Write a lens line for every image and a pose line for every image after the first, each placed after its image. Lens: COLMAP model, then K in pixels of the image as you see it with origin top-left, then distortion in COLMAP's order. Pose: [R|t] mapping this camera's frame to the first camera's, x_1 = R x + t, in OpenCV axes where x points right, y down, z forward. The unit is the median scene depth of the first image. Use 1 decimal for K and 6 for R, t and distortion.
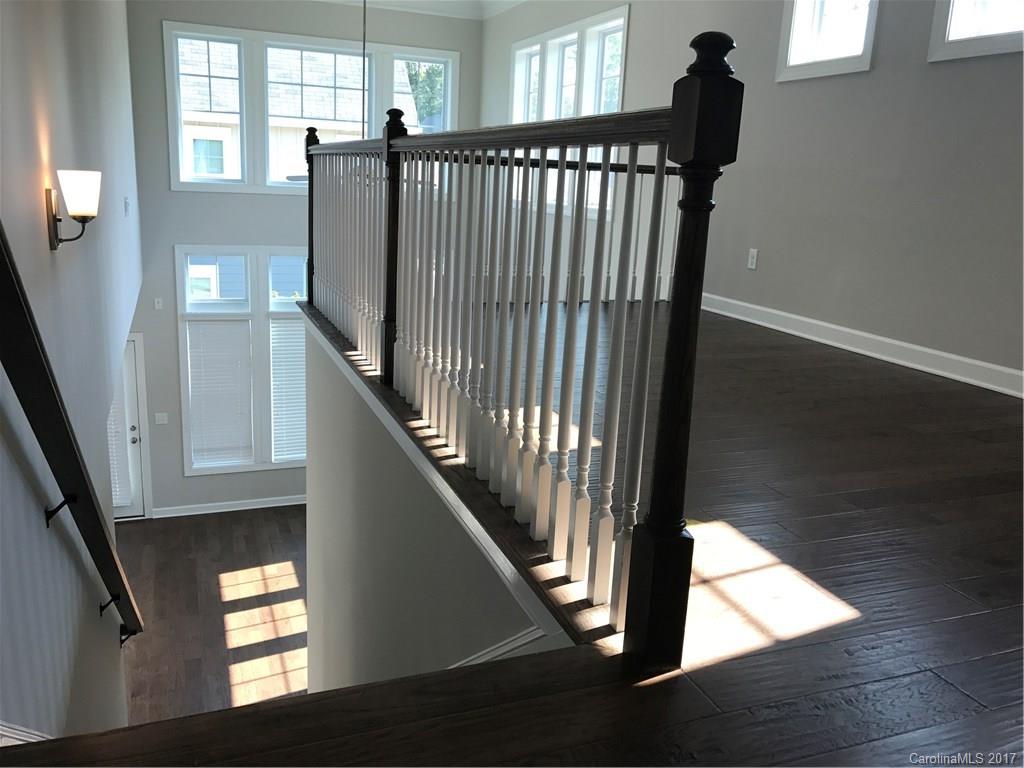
lens RADIAL K [[828.1, 0, 512.0], [0, 828.1, 384.0], [0, 0, 1]] dist [0.106154, -0.213110]
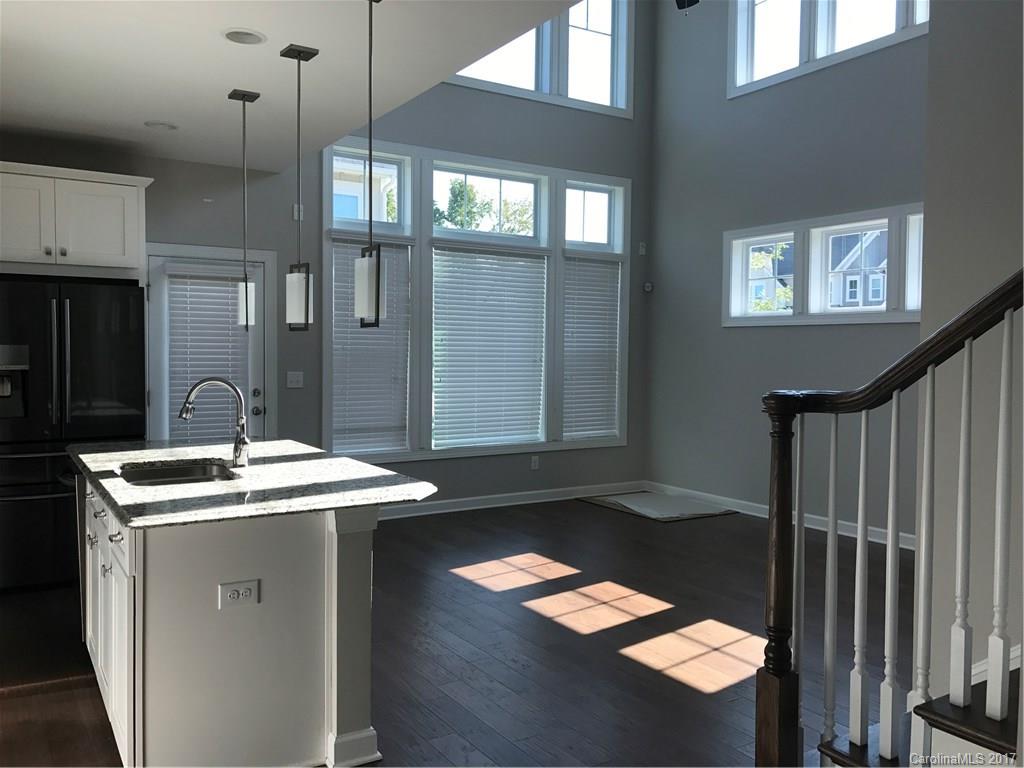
lens RADIAL K [[828.1, 0, 512.0], [0, 828.1, 384.0], [0, 0, 1]] dist [0.106154, -0.213110]
pose [[0.981535, -0.048109, 0.185132, -0.369236], [0.082576, 0.979594, -0.183242, 0.185449], [-0.172539, 0.195146, 0.965478, 0.304266]]
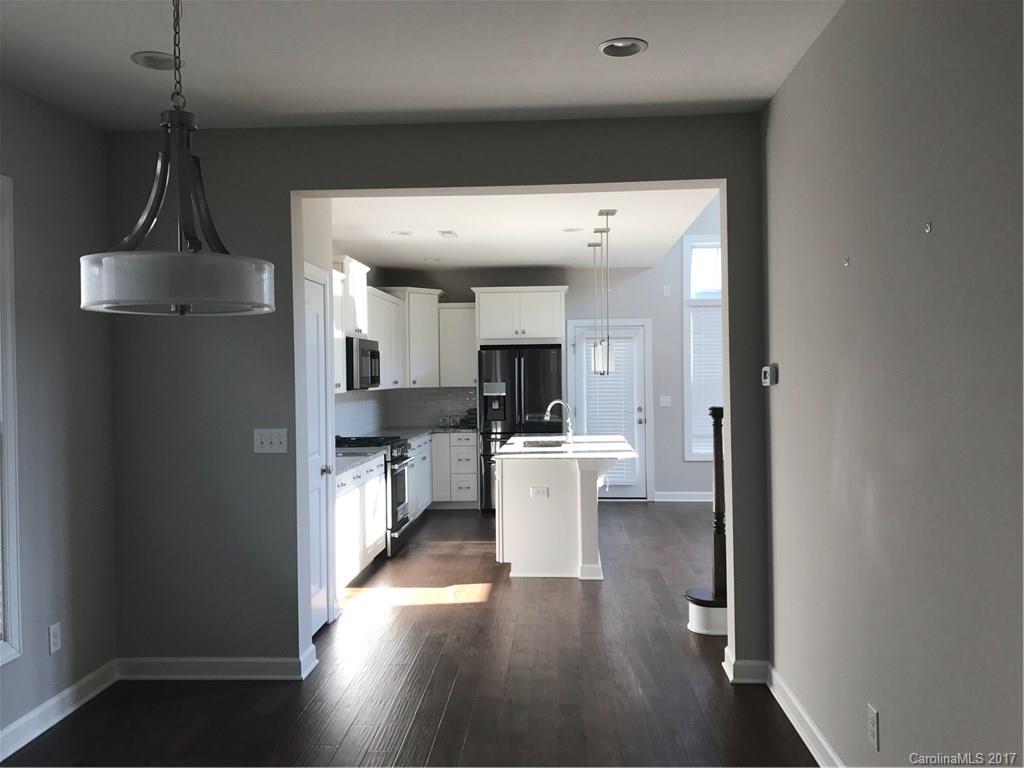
lens RADIAL K [[828.1, 0, 512.0], [0, 828.1, 384.0], [0, 0, 1]] dist [0.106154, -0.213110]
pose [[0.901004, -0.055059, -0.430303, -0.143370], [-0.046195, 0.974096, -0.221367, 0.258223], [0.431345, 0.219330, 0.875121, 0.007130]]
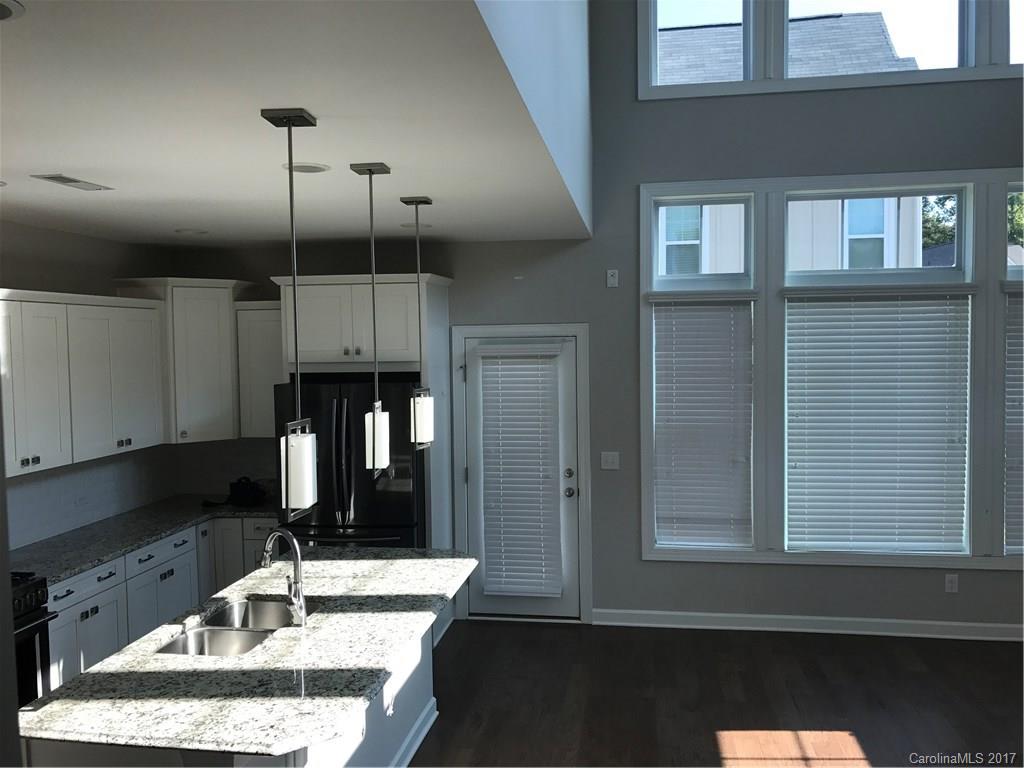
lens RADIAL K [[828.1, 0, 512.0], [0, 828.1, 384.0], [0, 0, 1]] dist [0.106154, -0.213110]
pose [[0.859385, -0.034726, -0.510149, -0.159615], [-0.064318, 0.982426, -0.175223, 0.099084], [0.507268, 0.183395, 0.842048, 0.422496]]
